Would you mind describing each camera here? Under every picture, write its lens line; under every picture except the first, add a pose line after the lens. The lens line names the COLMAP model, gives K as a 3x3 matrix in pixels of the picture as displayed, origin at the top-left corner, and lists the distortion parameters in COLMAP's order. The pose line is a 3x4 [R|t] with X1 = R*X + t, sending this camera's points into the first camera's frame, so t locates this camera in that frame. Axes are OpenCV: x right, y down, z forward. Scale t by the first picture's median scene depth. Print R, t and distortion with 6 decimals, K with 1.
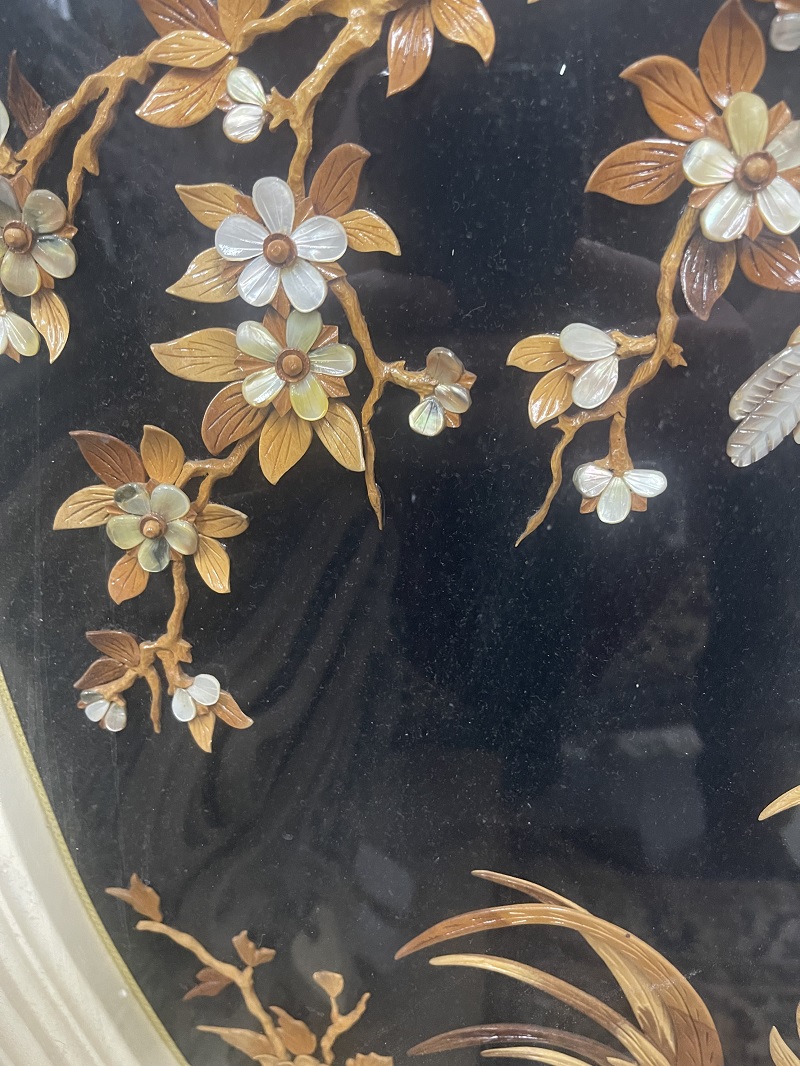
lens RADIAL K [[815.2, 0, 400.0], [0, 815.2, 533.0], [0, 0, 1]] dist [0.062379, -0.103655]
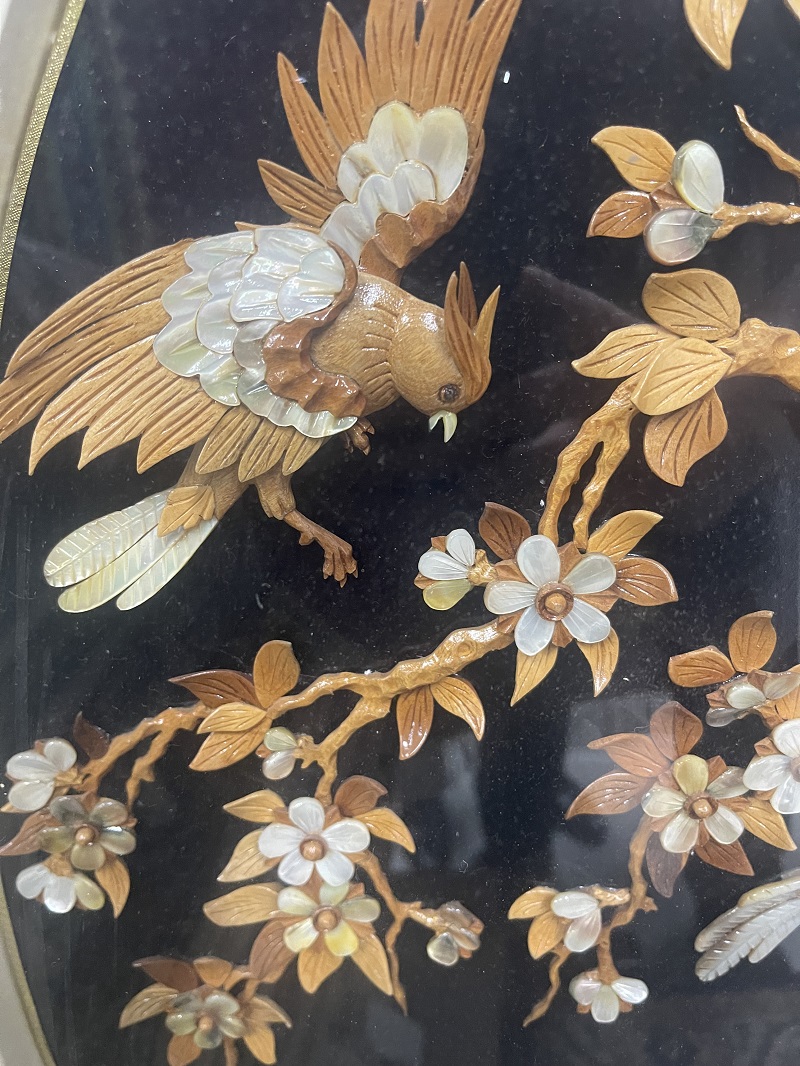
lens RADIAL K [[815.2, 0, 400.0], [0, 815.2, 533.0], [0, 0, 1]] dist [0.062379, -0.103655]
pose [[0.996871, -0.069648, 0.037393, -0.031895], [0.070825, 0.997003, -0.031111, -0.725731], [-0.035114, 0.033662, 0.998816, -0.204062]]
